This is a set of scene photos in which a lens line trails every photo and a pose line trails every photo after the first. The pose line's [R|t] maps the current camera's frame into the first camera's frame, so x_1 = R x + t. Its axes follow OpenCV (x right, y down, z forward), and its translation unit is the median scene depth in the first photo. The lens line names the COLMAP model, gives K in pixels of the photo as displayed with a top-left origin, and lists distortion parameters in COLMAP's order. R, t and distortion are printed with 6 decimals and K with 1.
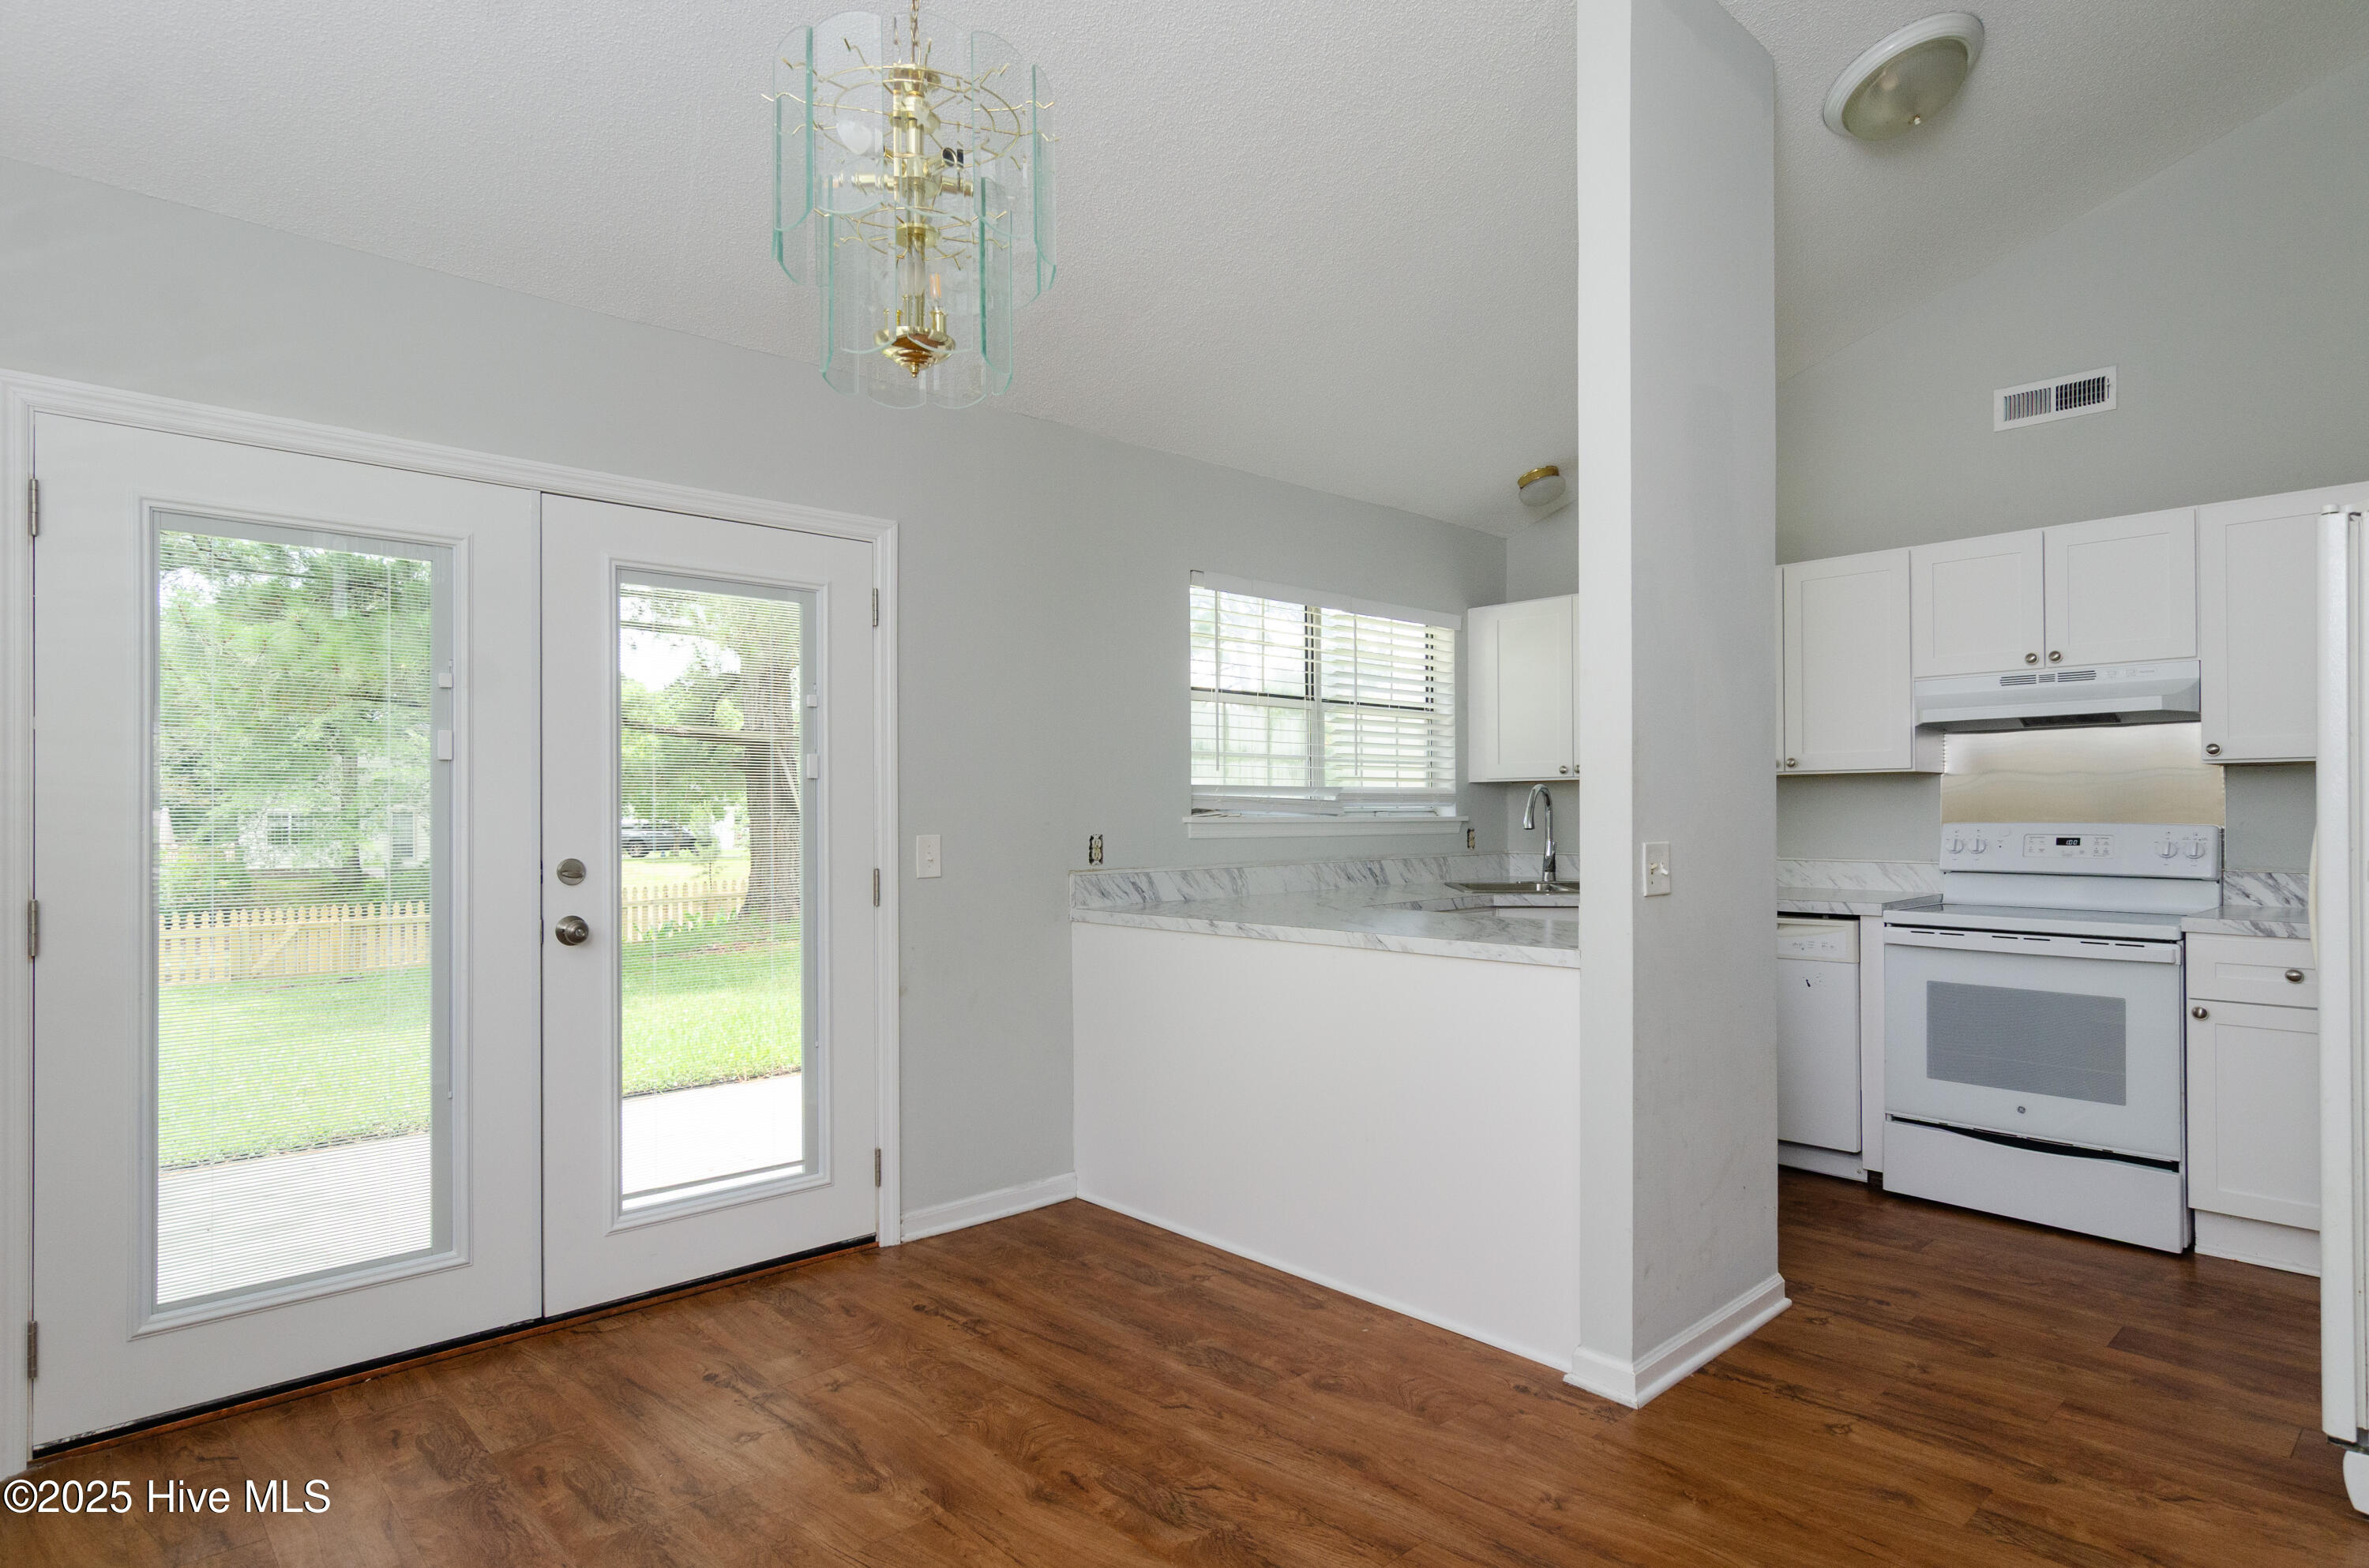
lens RADIAL K [[1274.4, 0, 1172.3], [0, 1274.4, 807.4], [0, 0, 1]] dist [-0.003212, 0.001016]
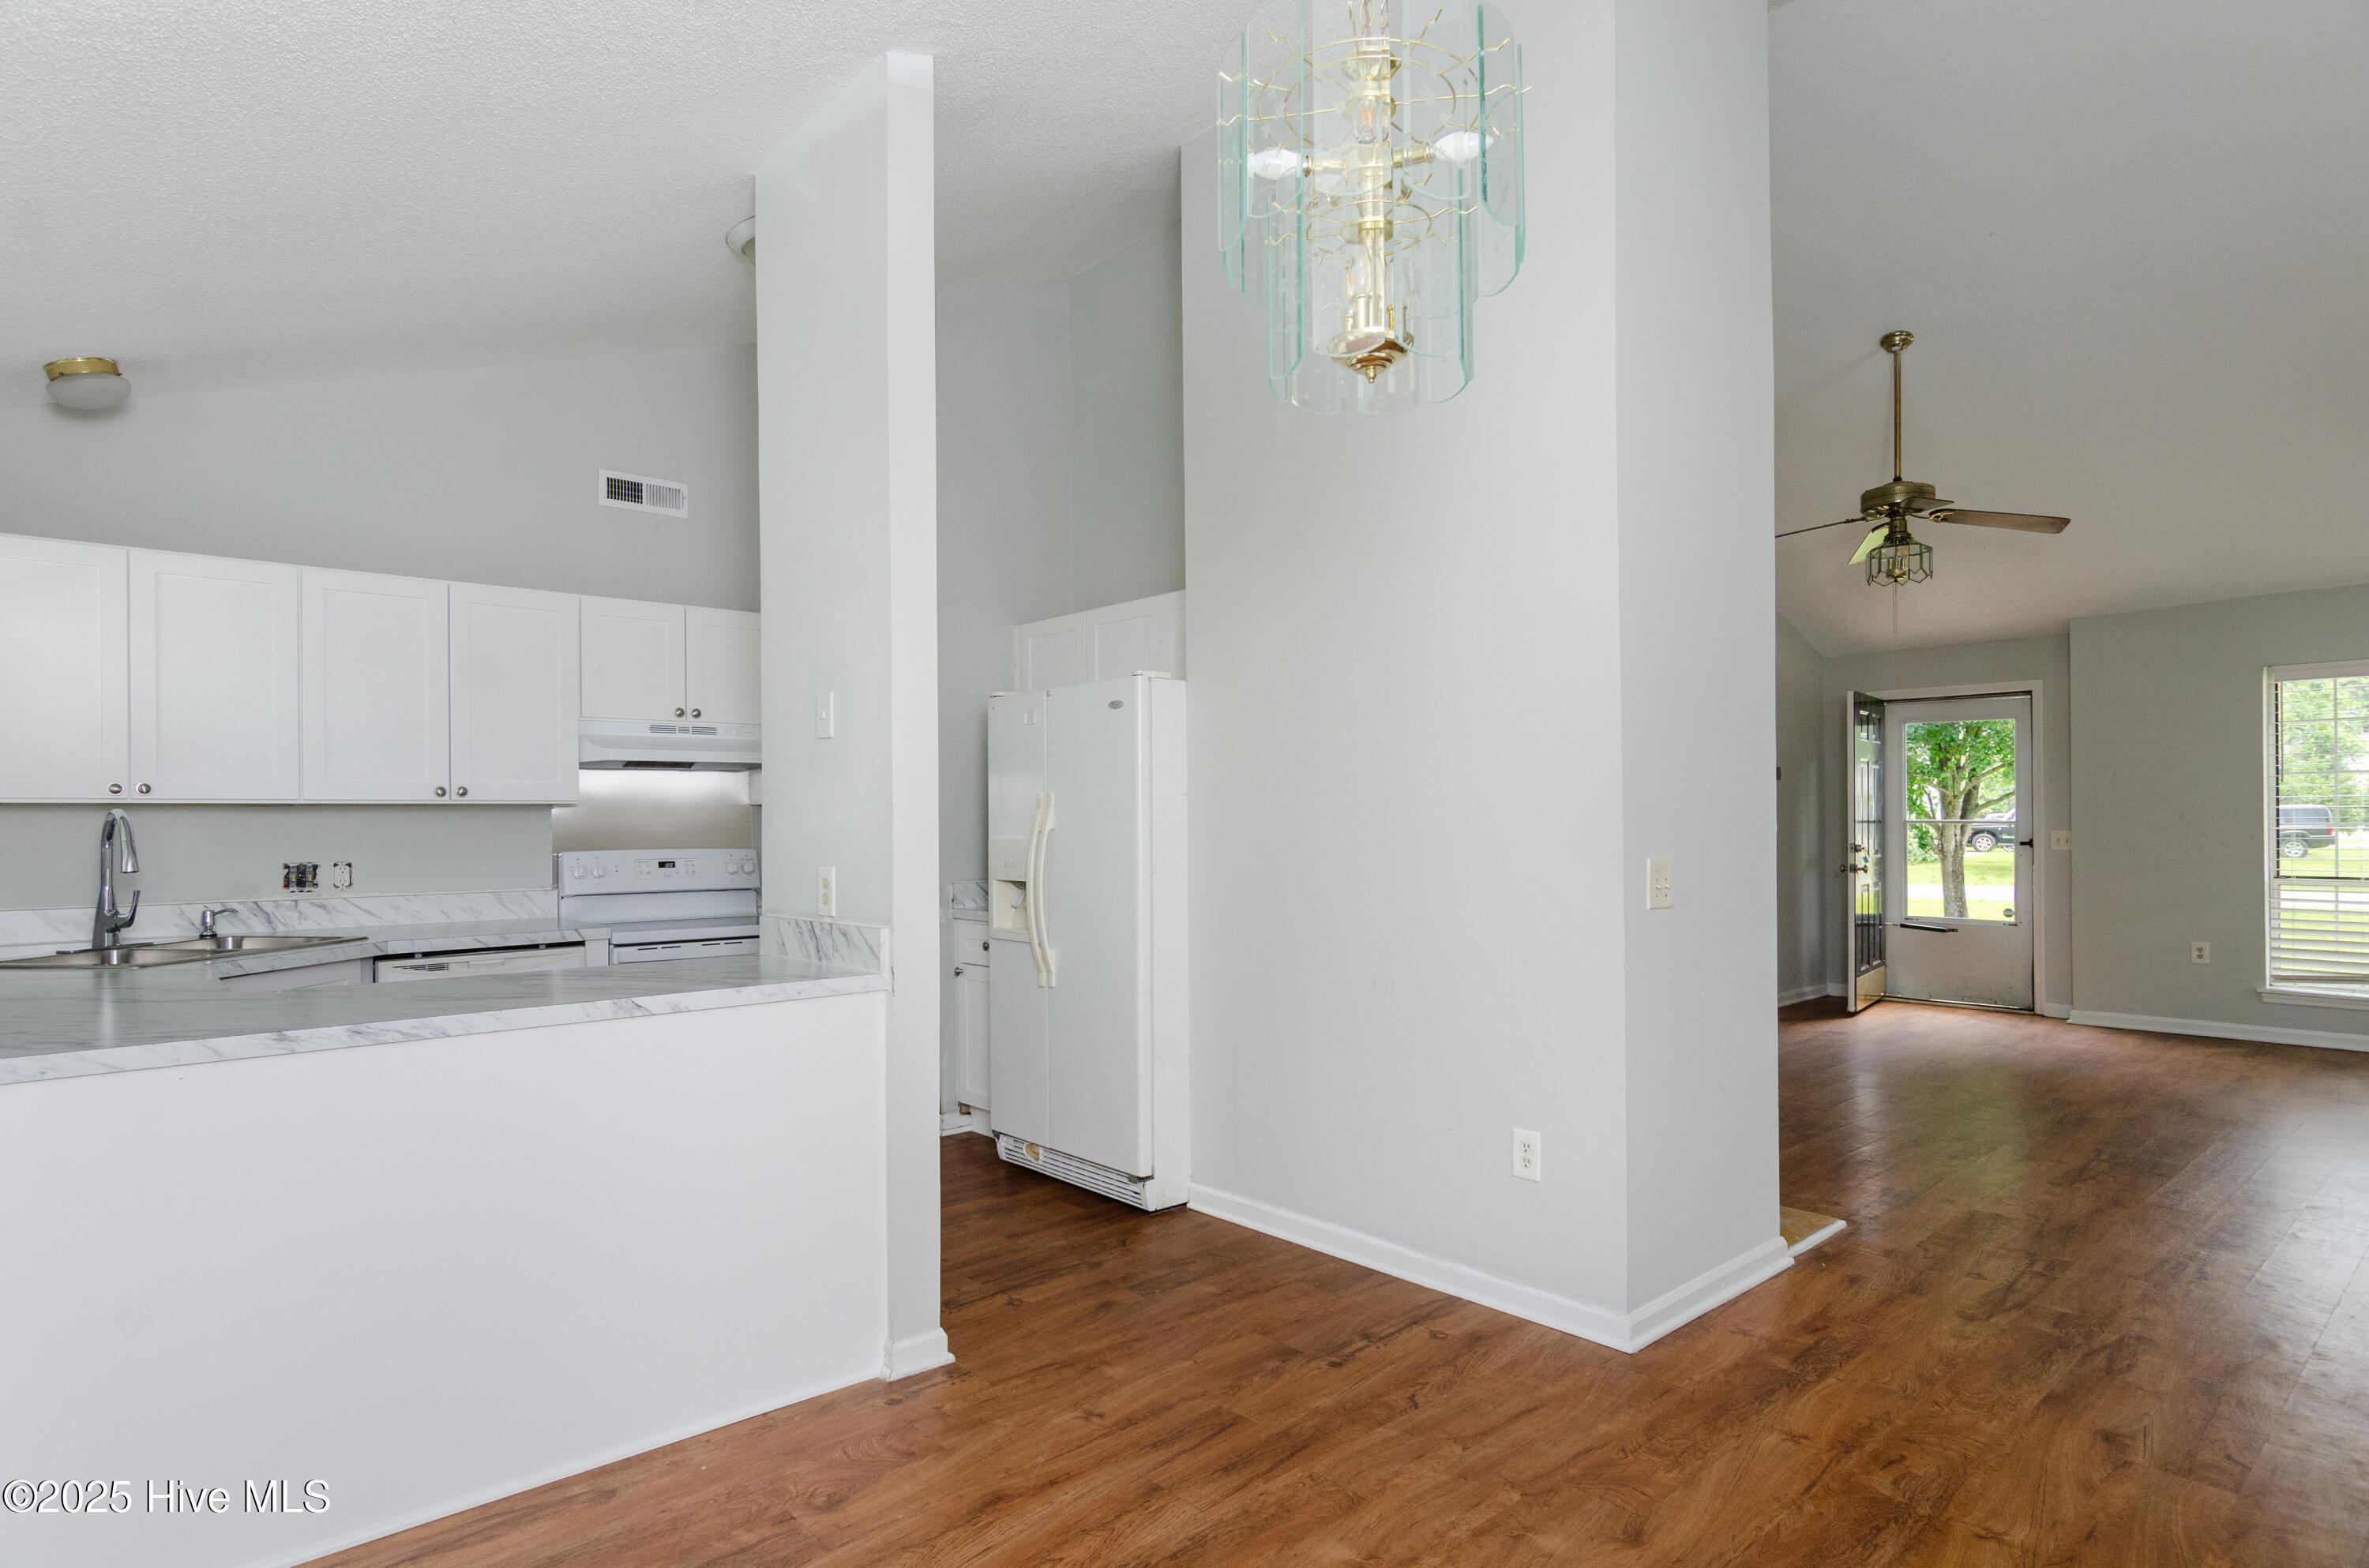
lens RADIAL K [[1266.8, 0, 1179.3], [0, 1266.8, 821.9], [0, 0, 1]] dist [-0.003133, 0.003437]
pose [[0.018143, 0.004698, 0.999824, -0.513732], [0.006334, 0.999968, -0.004814, -0.005021], [-0.999815, 0.006420, 0.018113, 0.511320]]
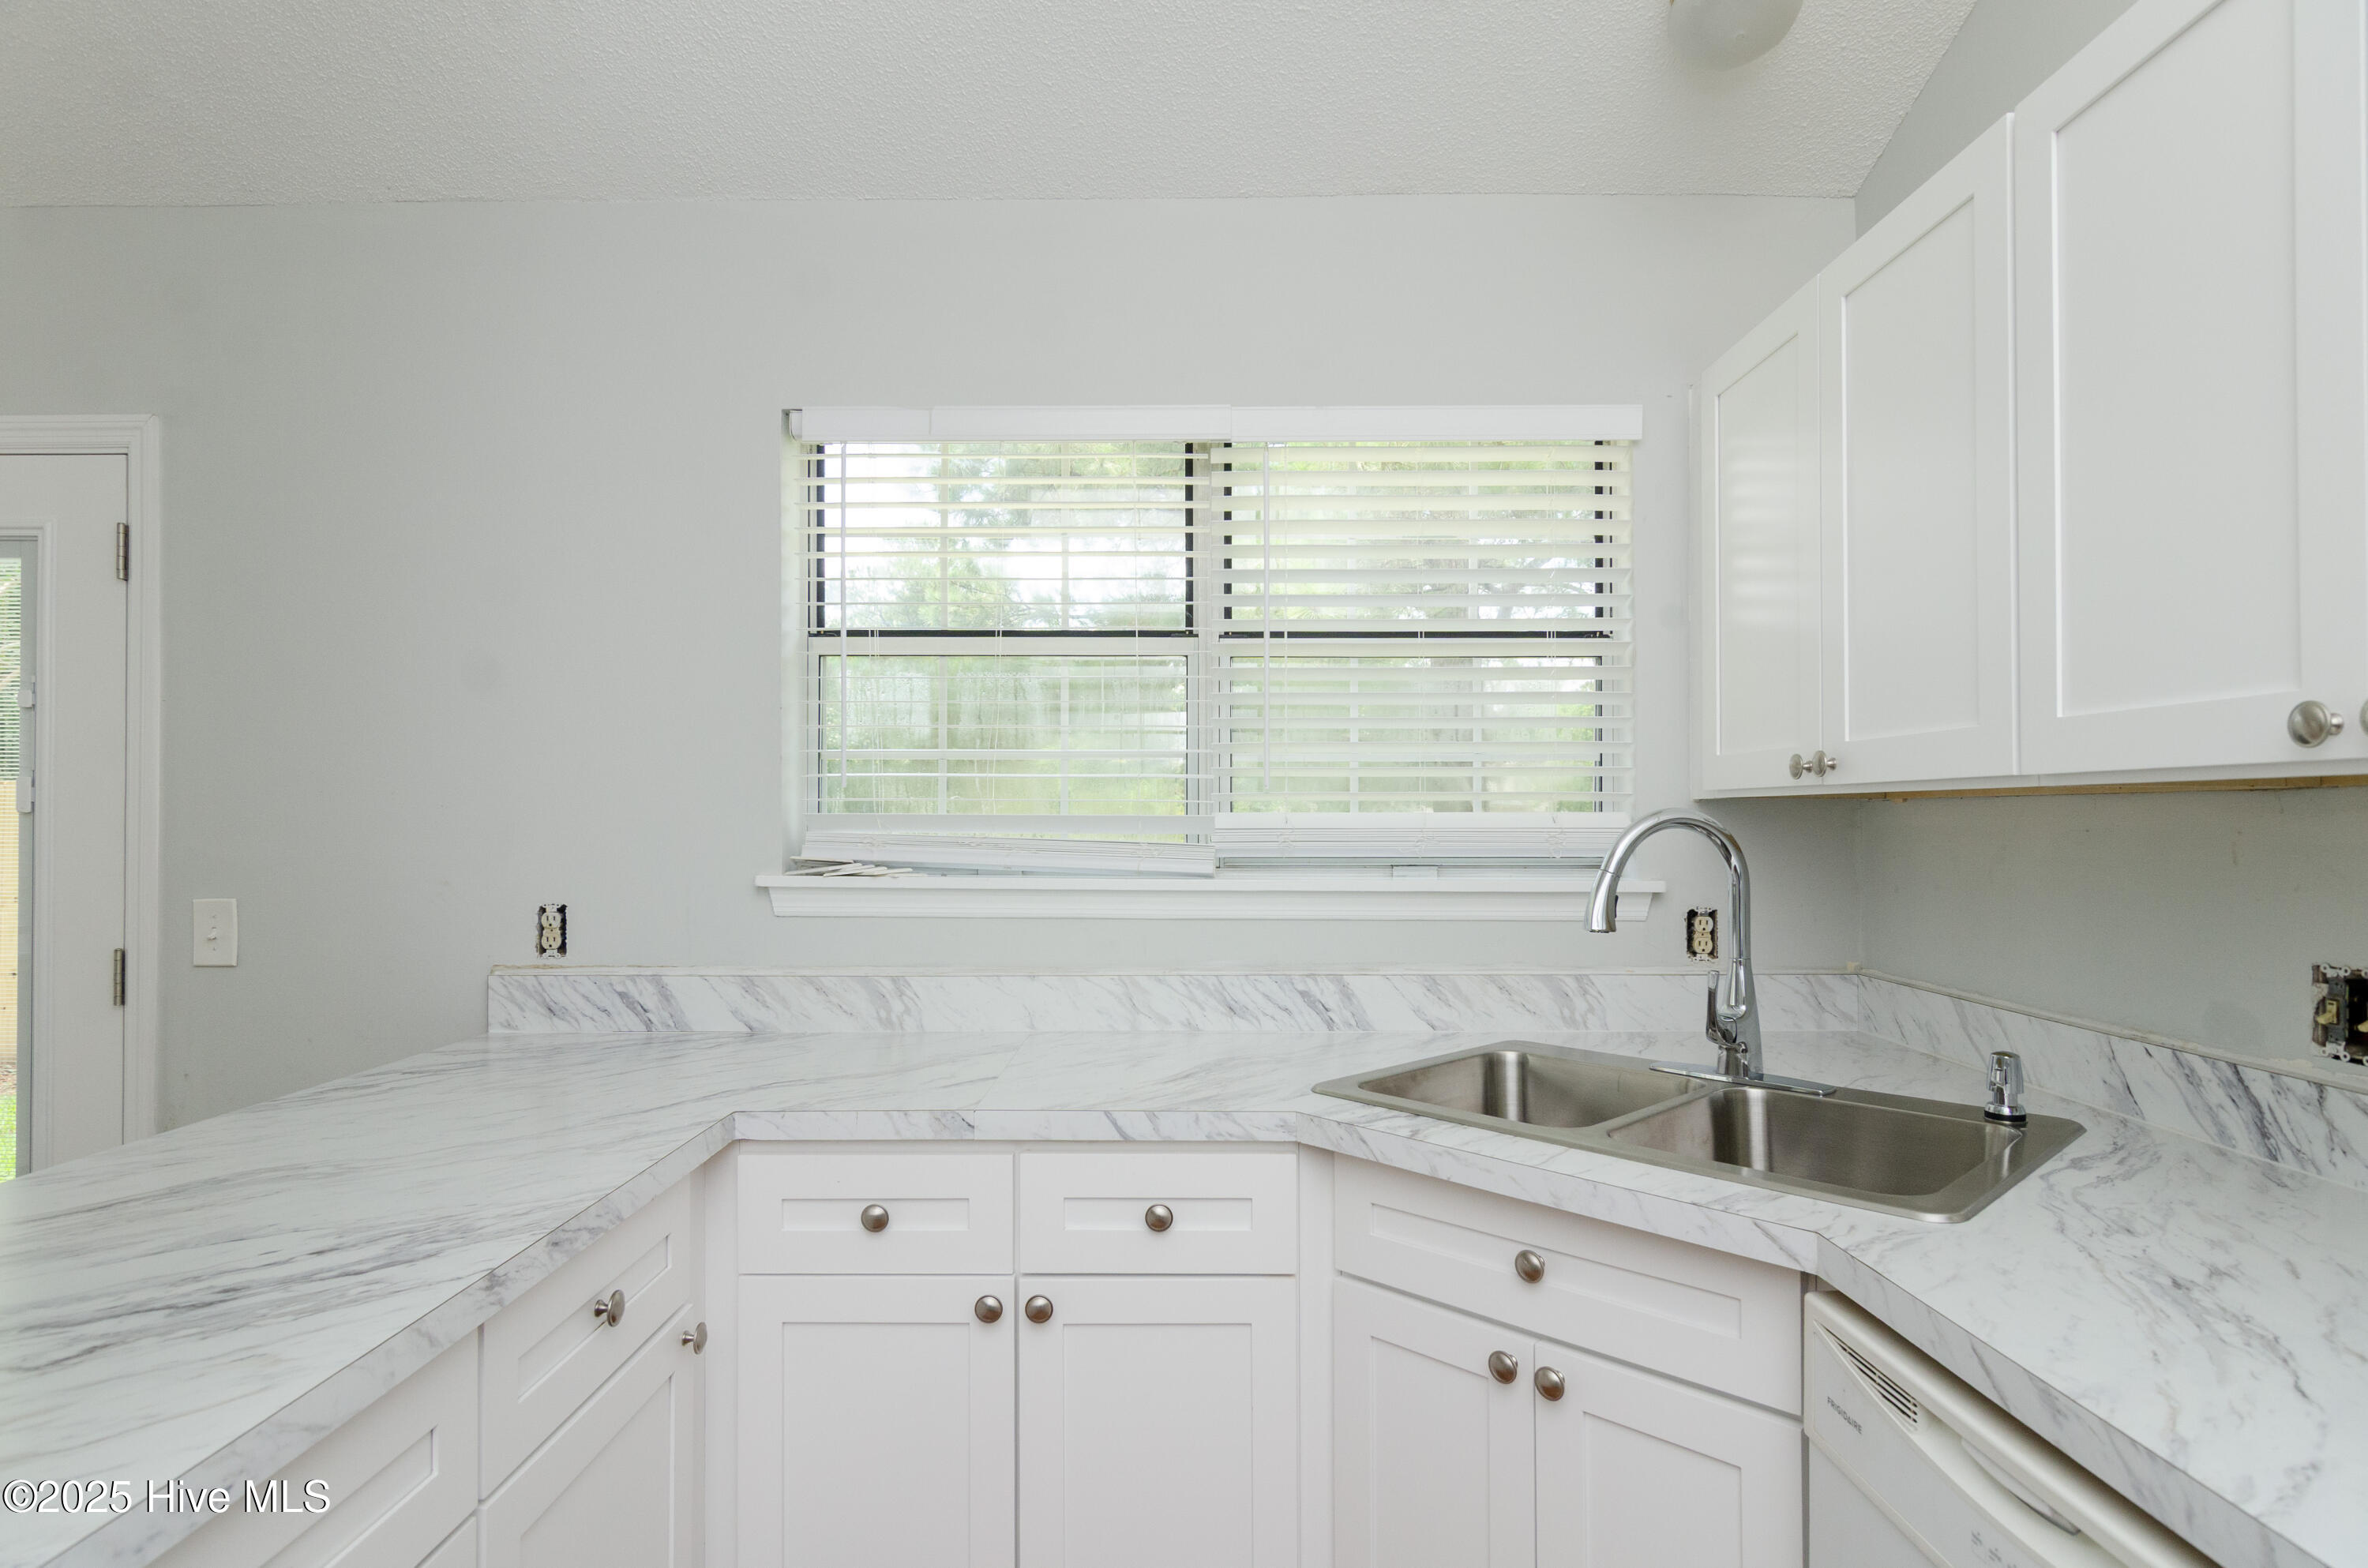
lens RADIAL K [[1273.9, 0, 1171.8], [0, 1273.9, 807.4], [0, 0, 1]] dist [-0.003212, 0.001016]
pose [[0.724142, 0.000059, -0.689651, 0.557284], [-0.002350, 0.999994, -0.002383, -0.021961], [0.689647, 0.003346, 0.724138, 0.817226]]
